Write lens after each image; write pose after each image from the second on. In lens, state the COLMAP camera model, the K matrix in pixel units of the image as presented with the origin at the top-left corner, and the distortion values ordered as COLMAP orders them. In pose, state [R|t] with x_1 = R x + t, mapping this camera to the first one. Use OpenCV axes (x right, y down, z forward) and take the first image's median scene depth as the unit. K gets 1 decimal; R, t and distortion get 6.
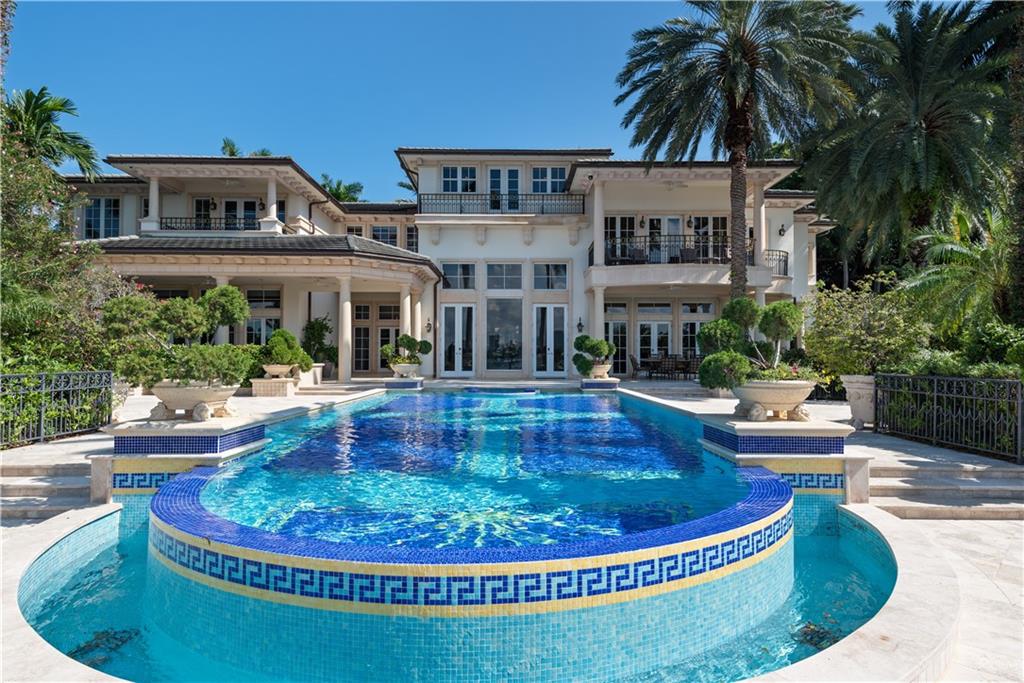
lens RADIAL K [[582.0, 0, 515.5], [0, 582.0, 347.0], [0, 0, 1]] dist [0.011686, -0.005712]
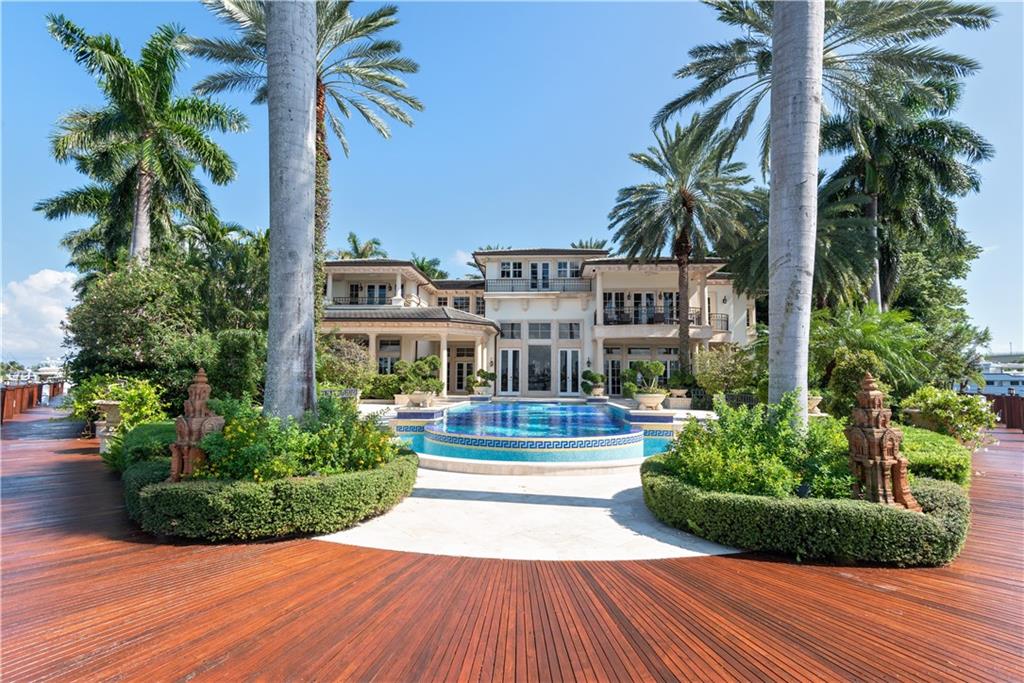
lens RADIAL K [[462.0, 0, 508.0], [0, 462.0, 352.7], [0, 0, 1]] dist [-0.003008, -0.005546]
pose [[0.996317, 0.002751, -0.085700, 0.002475], [-0.006658, 0.998950, -0.045337, -0.006824], [0.085486, 0.045740, 0.995289, -0.252350]]
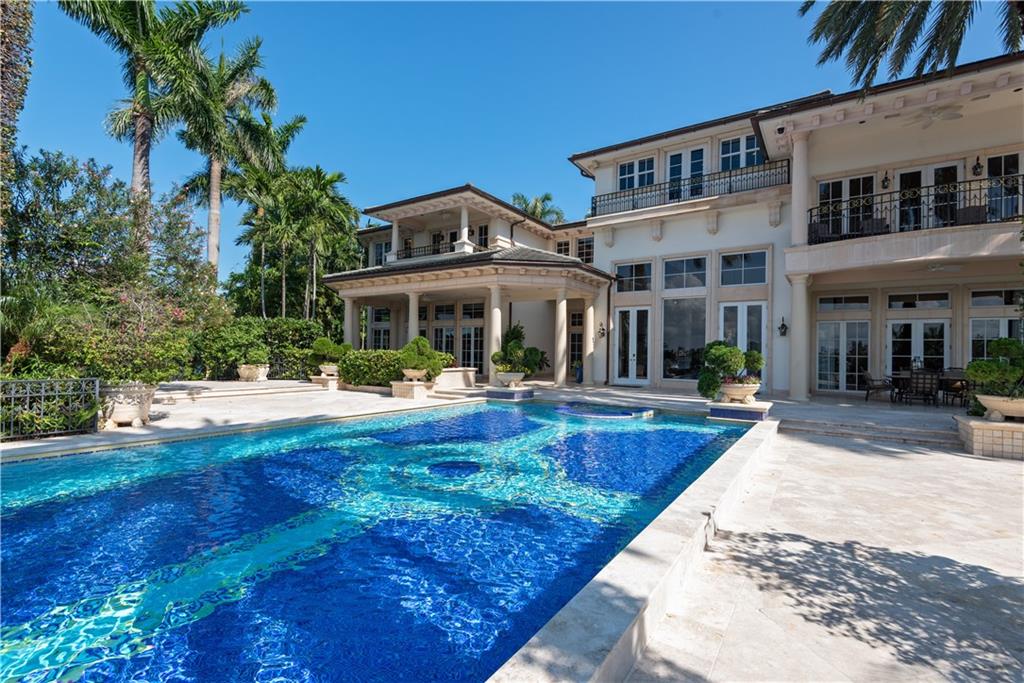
lens RADIAL K [[462.0, 0, 501.8], [0, 462.0, 354.6], [0, 0, 1]] dist [-0.003008, -0.005546]
pose [[0.818298, 0.012469, -0.574659, 0.167222], [-0.004675, 0.999876, 0.015038, -0.008044], [0.574775, -0.009619, 0.818255, 0.282461]]
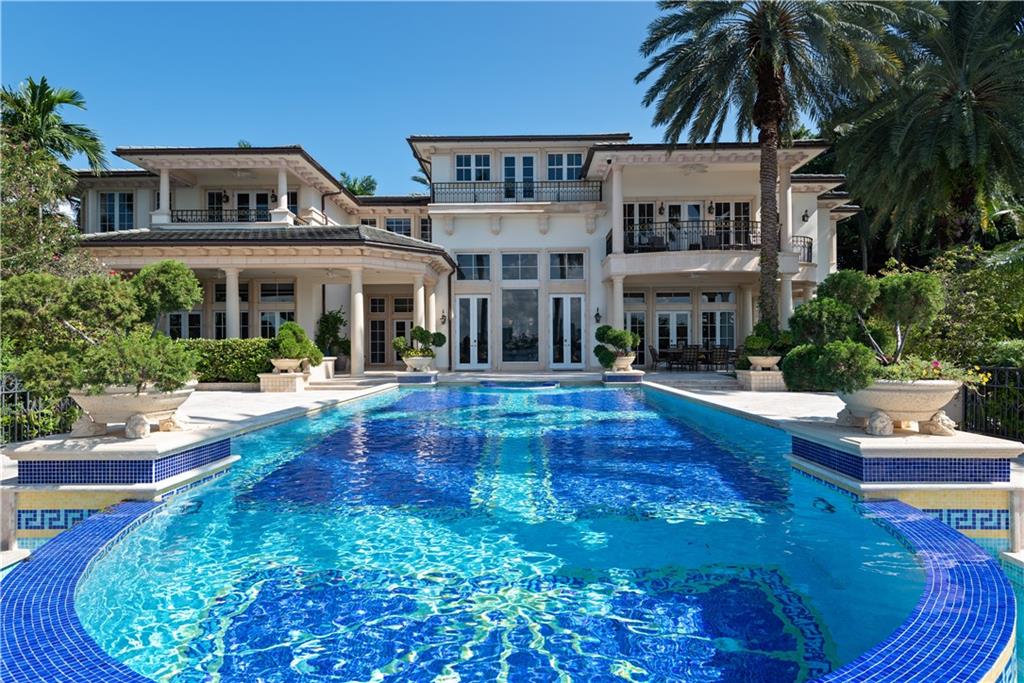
lens RADIAL K [[553.5, 0, 514.9], [0, 553.5, 350.4], [0, 0, 1]] dist [0.003397, -0.004922]
pose [[0.999697, -0.007779, -0.023372, -0.007180], [0.008258, 0.999757, 0.020457, 0.000476], [0.023207, -0.020644, 0.999518, 0.070568]]
